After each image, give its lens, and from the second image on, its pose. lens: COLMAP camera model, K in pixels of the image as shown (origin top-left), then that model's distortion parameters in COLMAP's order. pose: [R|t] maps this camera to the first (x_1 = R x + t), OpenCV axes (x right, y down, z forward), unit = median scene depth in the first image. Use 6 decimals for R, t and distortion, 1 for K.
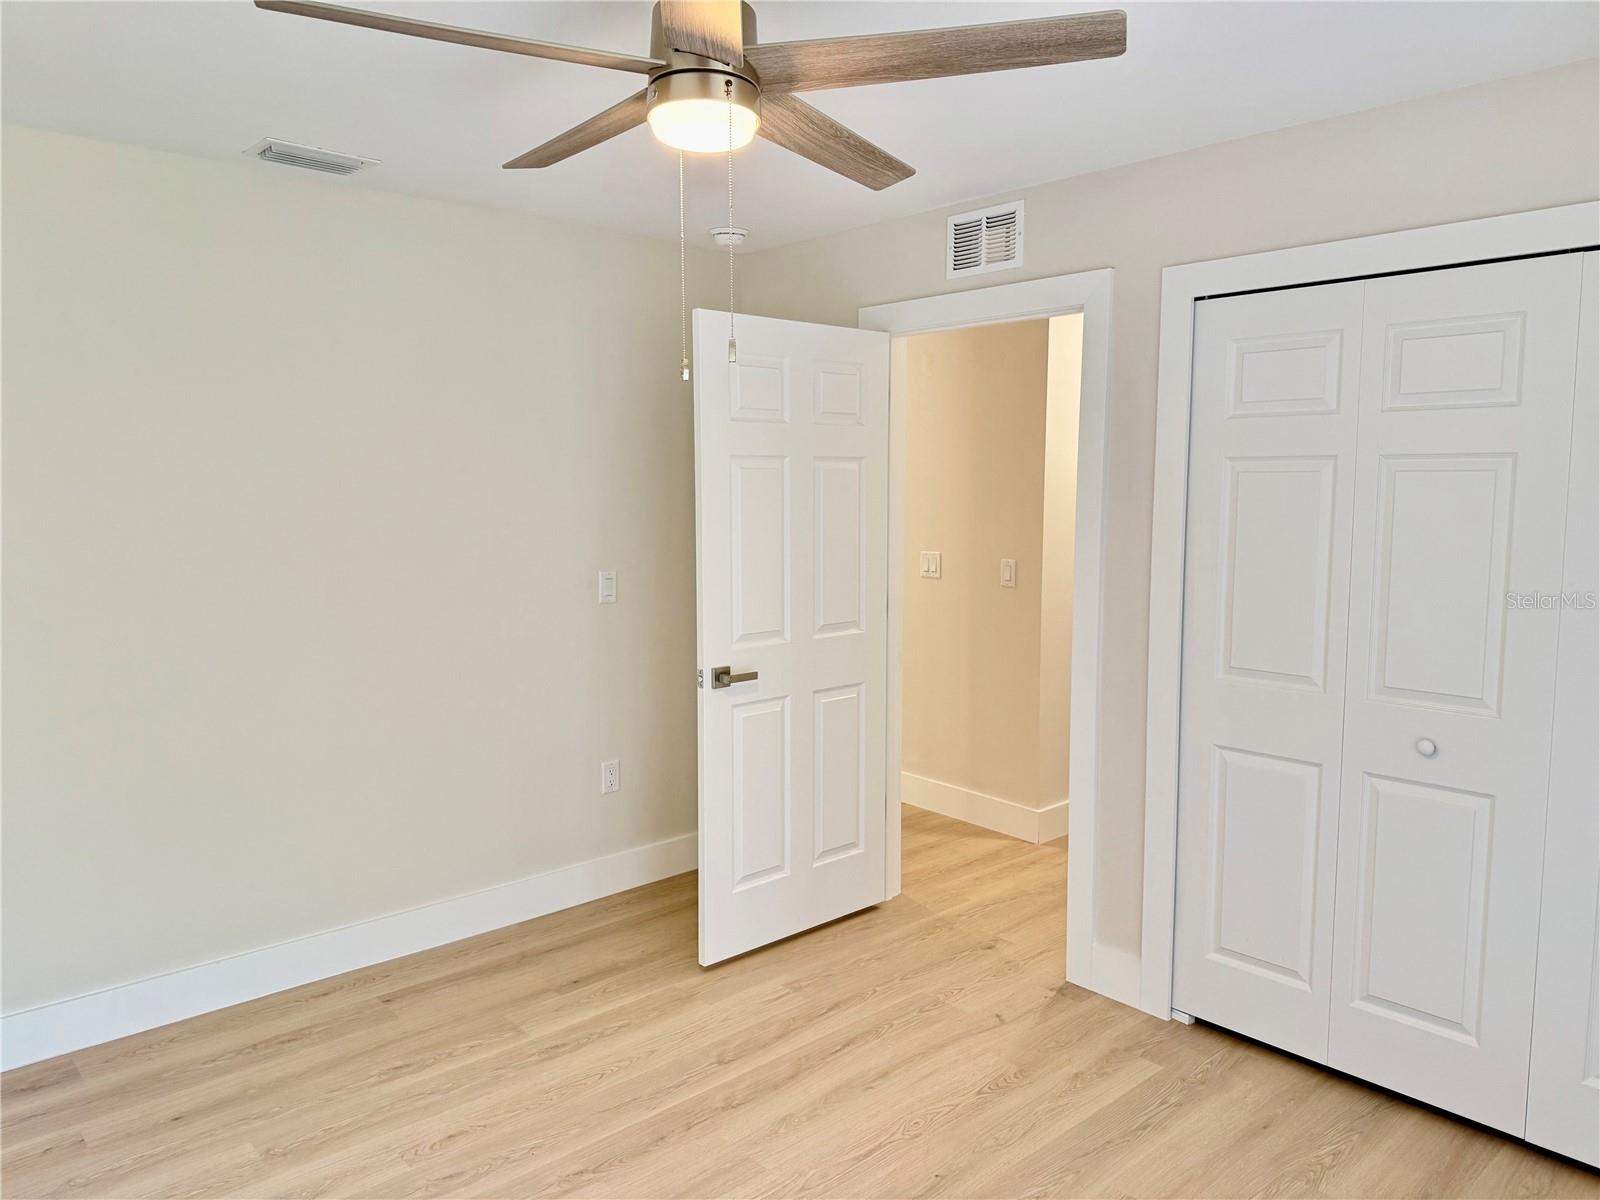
lens RADIAL K [[1114.8, 0, 804.7], [0, 1114.8, 592.6], [0, 0, 1]] dist [0.069026, -0.079648]
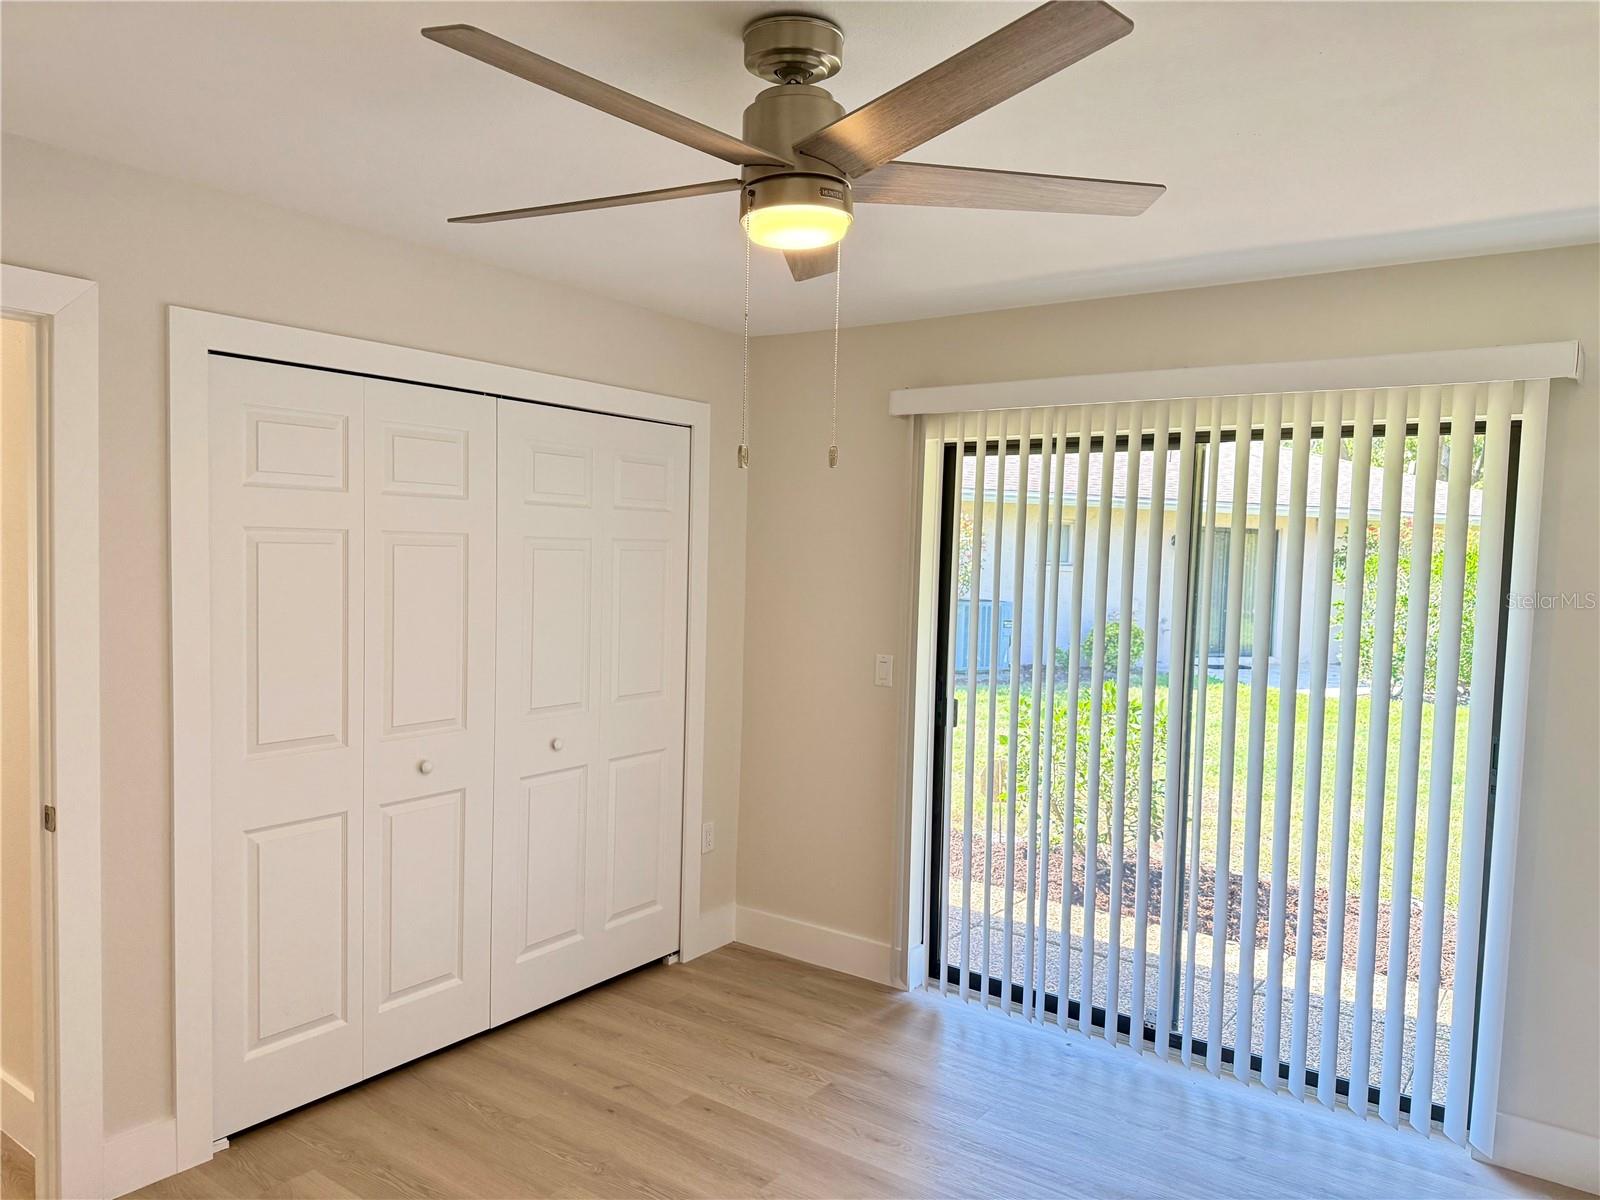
lens RADIAL K [[1114.8, 0, 806.0], [0, 1114.8, 610.0], [0, 0, 1]] dist [0.069026, -0.079648]
pose [[-0.176703, -0.057028, 0.982611, -0.672506], [0.082527, 0.993946, 0.072526, -0.082140], [-0.980798, 0.093907, -0.170927, 0.724588]]
